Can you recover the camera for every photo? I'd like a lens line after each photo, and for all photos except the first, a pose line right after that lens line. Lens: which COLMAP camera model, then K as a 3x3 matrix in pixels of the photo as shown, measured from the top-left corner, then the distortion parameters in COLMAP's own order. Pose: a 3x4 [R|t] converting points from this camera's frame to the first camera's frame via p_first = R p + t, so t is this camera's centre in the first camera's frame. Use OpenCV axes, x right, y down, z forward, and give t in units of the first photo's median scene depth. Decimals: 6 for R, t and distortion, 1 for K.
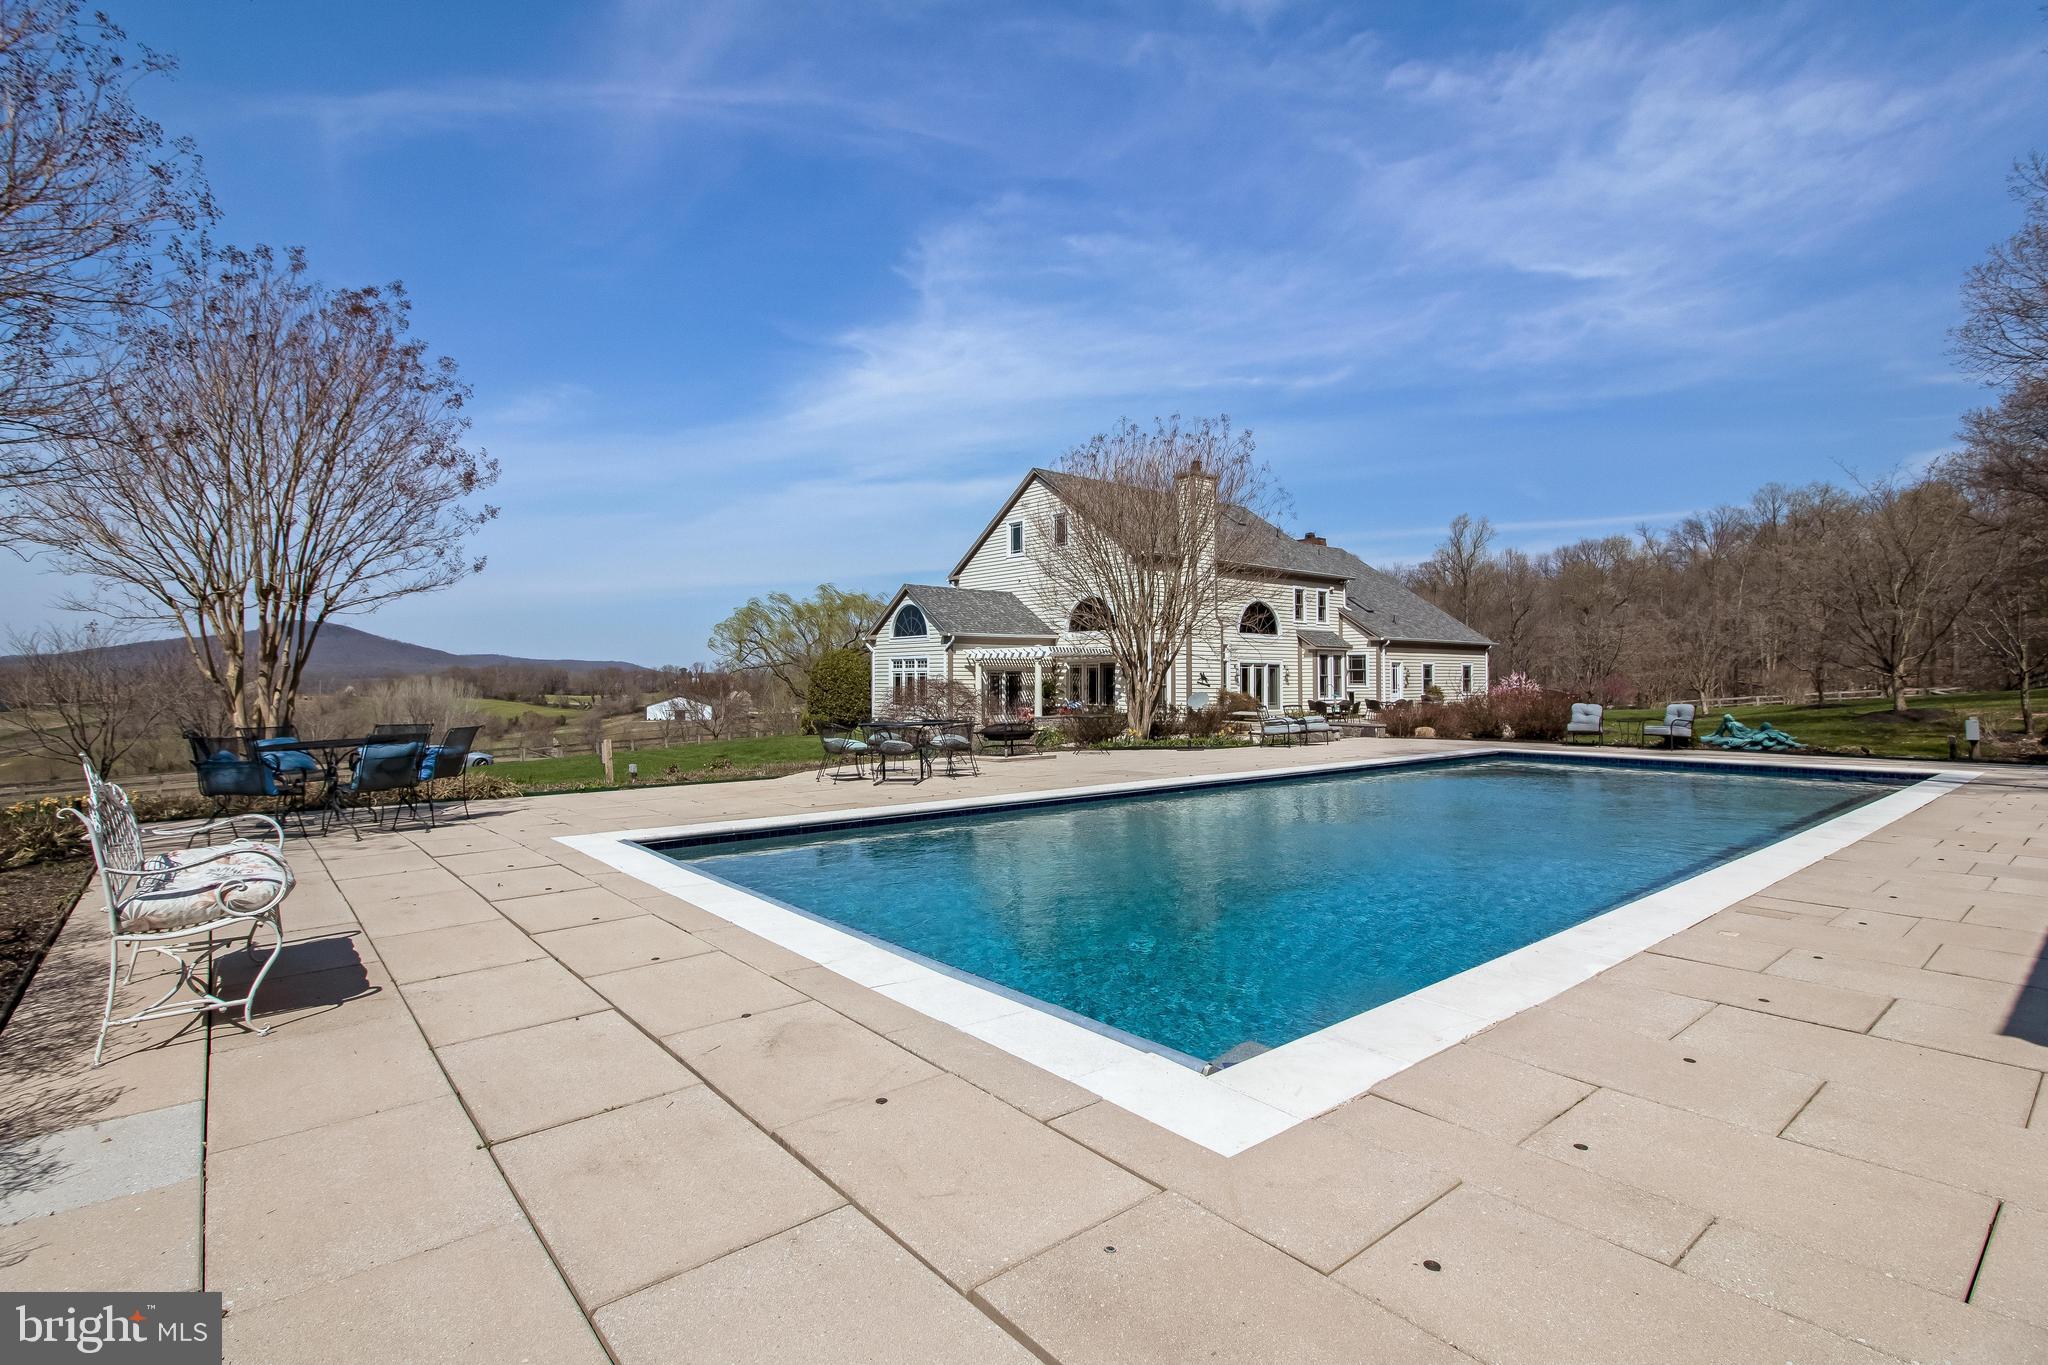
lens RADIAL K [[956.1, 0, 1033.7], [0, 956.1, 682.4], [0, 0, 1]] dist [-0.004326, -0.006766]
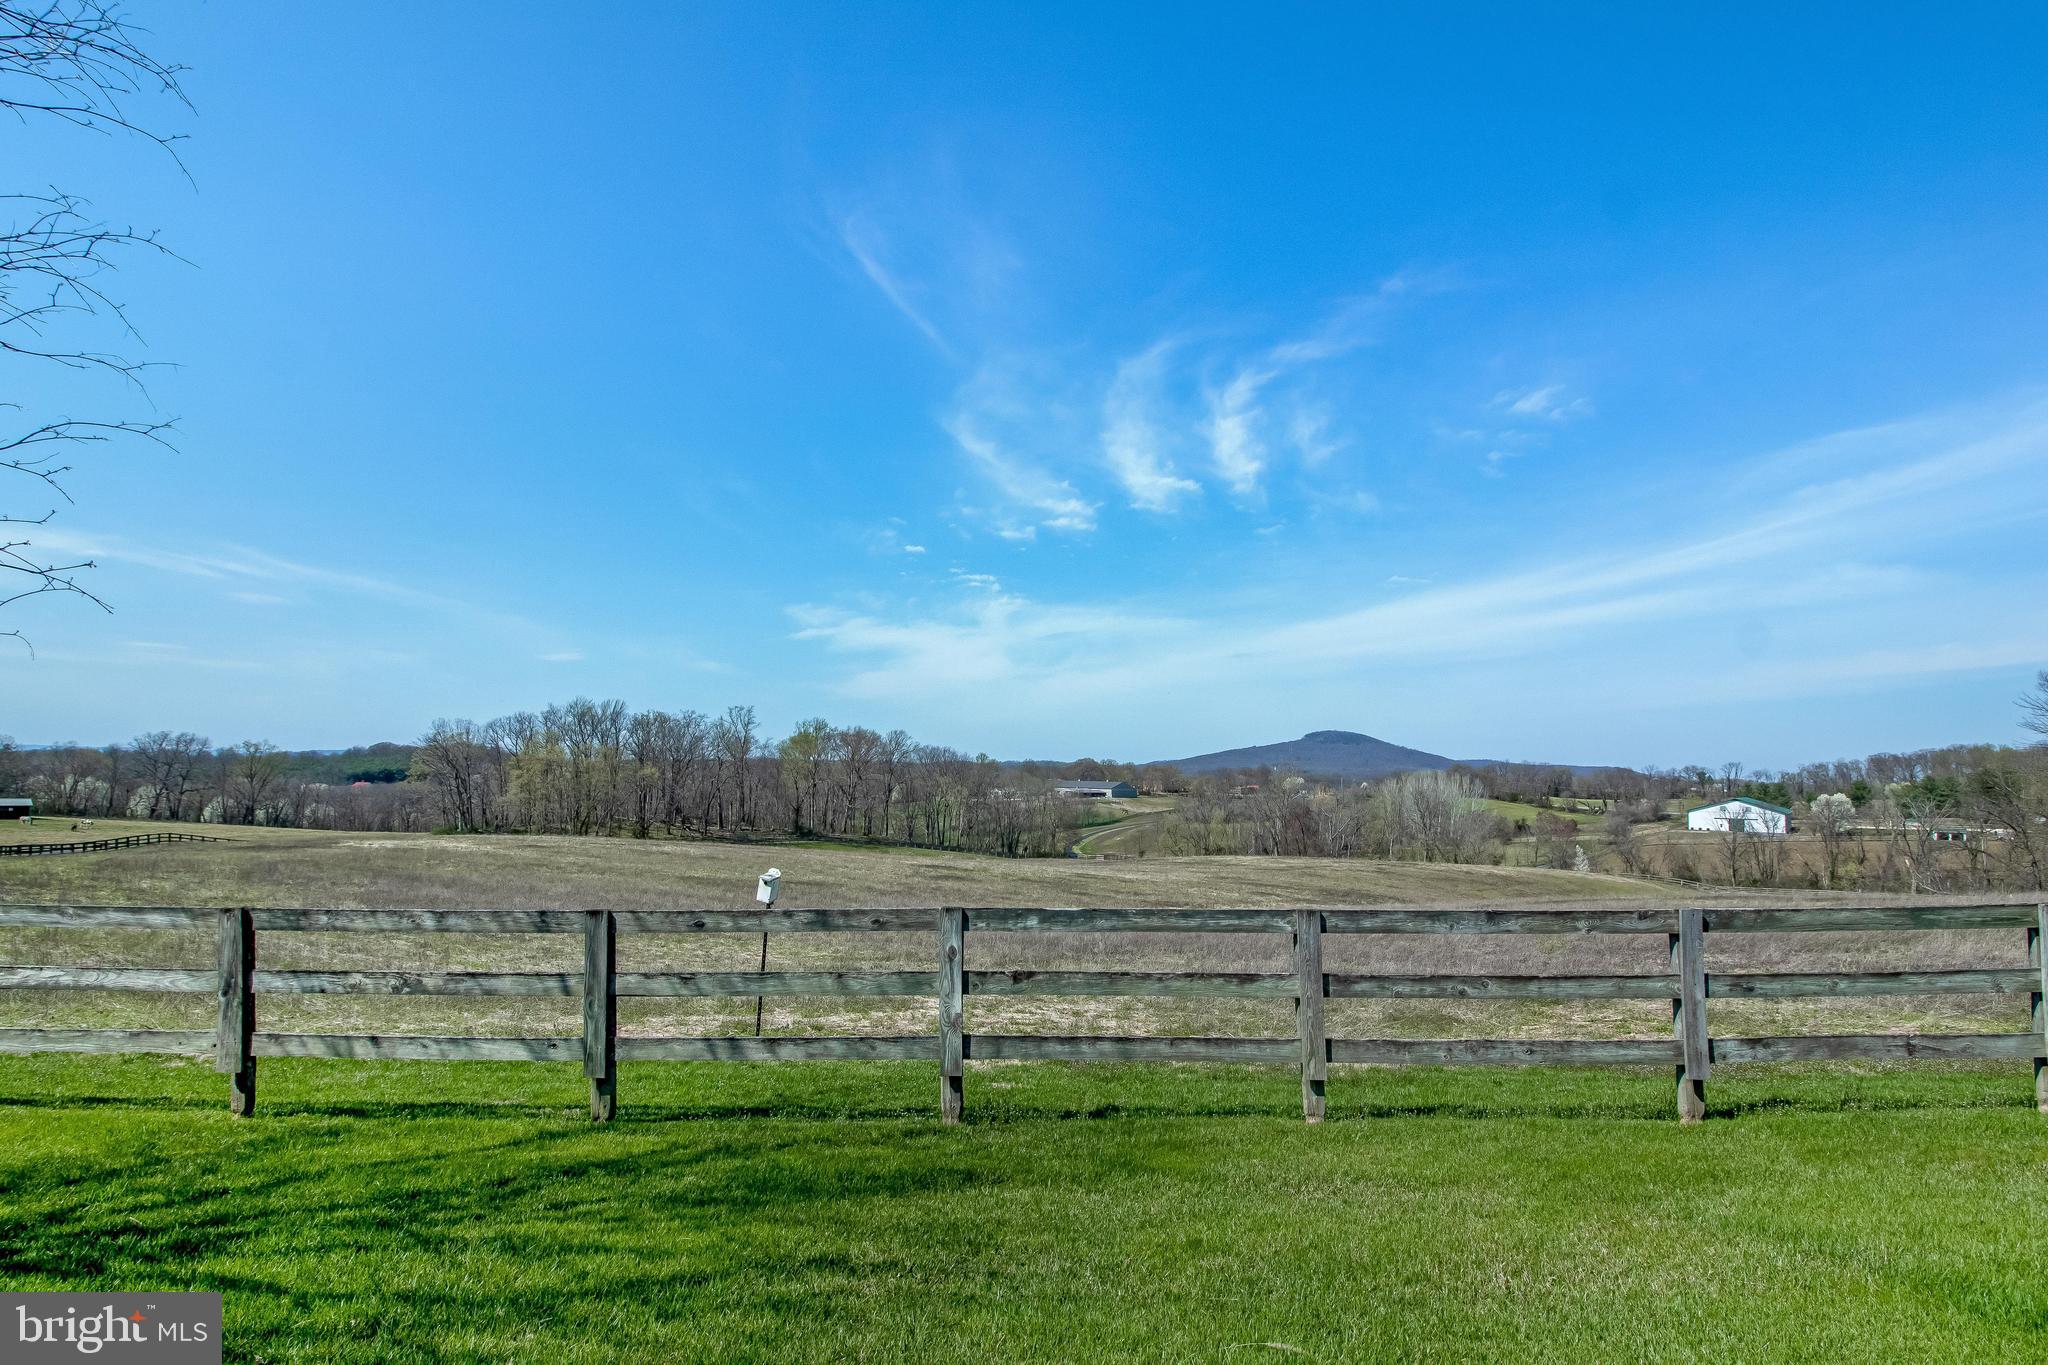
lens RADIAL K [[956.1, 0, 1023.4], [0, 956.1, 680.3], [0, 0, 1]] dist [-0.004326, -0.006766]
pose [[0.567167, -0.075677, -0.820119, -0.056412], [-0.015949, 0.994574, -0.102805, 0.005663], [0.823448, 0.071388, 0.562882, 0.086111]]
